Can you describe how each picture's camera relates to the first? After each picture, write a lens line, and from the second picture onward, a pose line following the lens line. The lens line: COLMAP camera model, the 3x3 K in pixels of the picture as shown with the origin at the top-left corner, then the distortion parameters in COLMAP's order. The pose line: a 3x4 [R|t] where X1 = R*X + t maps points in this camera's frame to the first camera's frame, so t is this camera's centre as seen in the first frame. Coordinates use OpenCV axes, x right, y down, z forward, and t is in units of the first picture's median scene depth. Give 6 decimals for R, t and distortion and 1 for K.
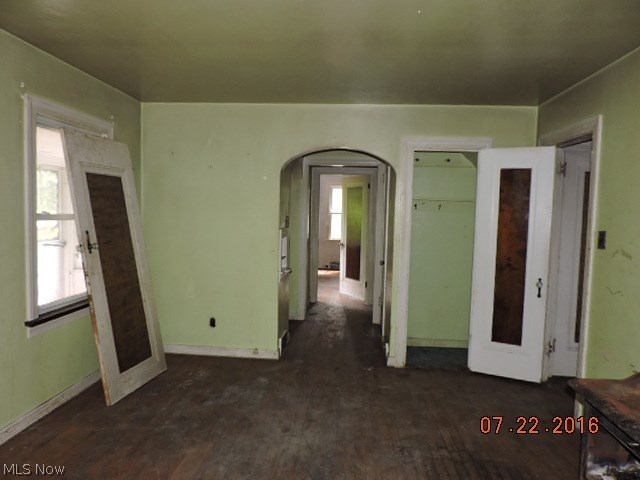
lens RADIAL K [[455.1, 0, 320.0], [0, 455.1, 240.0], [0, 0, 1]] dist [-0.031537, 0.006215]
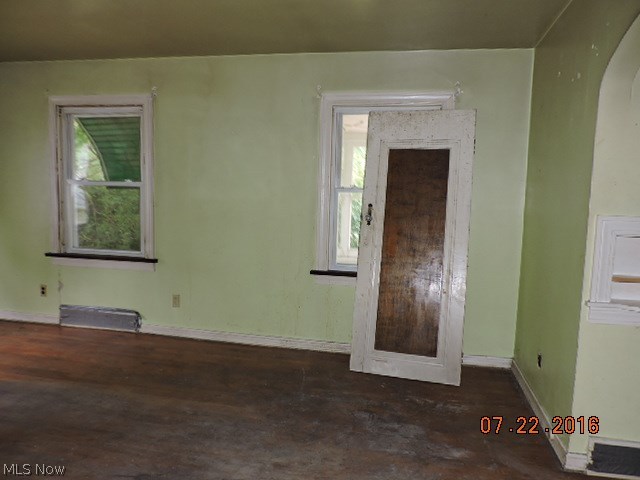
lens RADIAL K [[455.1, 0, 320.0], [0, 455.1, 240.0], [0, 0, 1]] dist [-0.031537, 0.006215]
pose [[-0.112802, 0.067862, -0.991297, 0.262443], [-0.098771, 0.991958, 0.079147, -0.003837], [0.988696, 0.106839, -0.105192, 0.467408]]
